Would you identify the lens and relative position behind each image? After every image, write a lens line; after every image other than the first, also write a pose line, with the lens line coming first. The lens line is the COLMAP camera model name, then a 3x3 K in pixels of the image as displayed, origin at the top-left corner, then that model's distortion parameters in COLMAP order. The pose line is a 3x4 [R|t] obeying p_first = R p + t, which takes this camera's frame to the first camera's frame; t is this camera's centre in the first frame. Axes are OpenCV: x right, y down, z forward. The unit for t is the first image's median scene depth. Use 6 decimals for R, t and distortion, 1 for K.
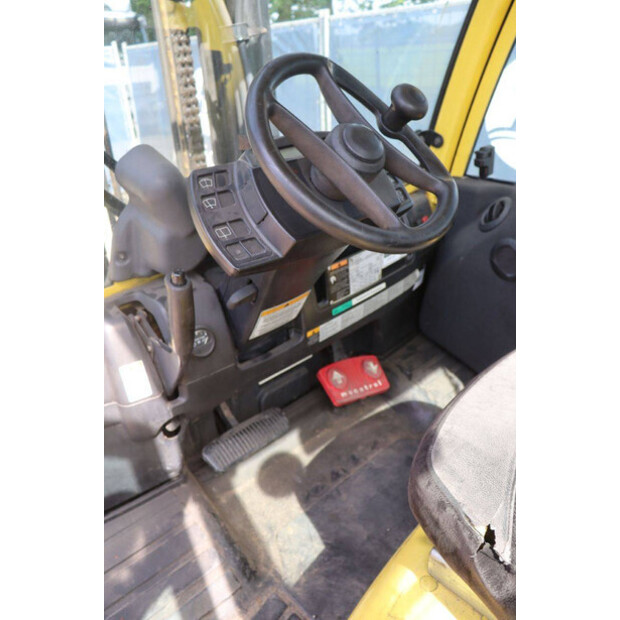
lens RADIAL K [[516.0, 0, 310.0], [0, 516.0, 310.0], [0, 0, 1]] dist [-0.150238, 0.109049]
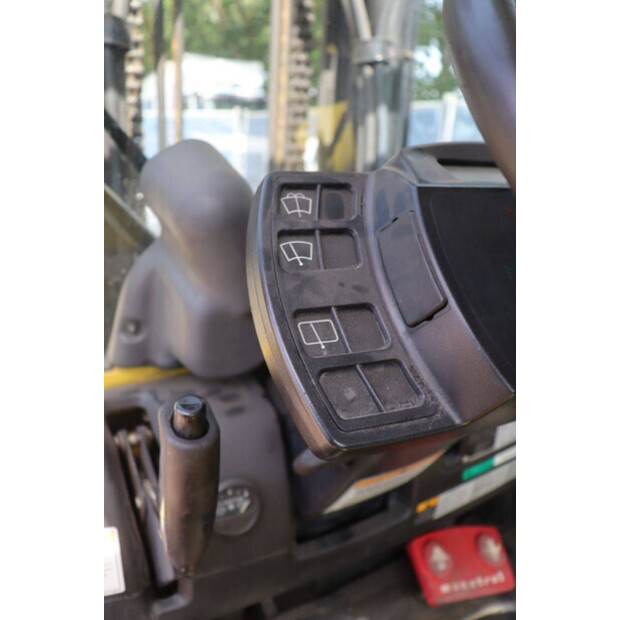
lens RADIAL K [[516.0, 0, 310.0], [0, 516.0, 310.0], [0, 0, 1]] dist [-0.150238, 0.109049]
pose [[0.973806, 0.164909, -0.156550, -0.091517], [-0.186935, 0.972590, -0.138290, -0.087939], [0.129453, 0.163932, 0.977941, 0.482888]]
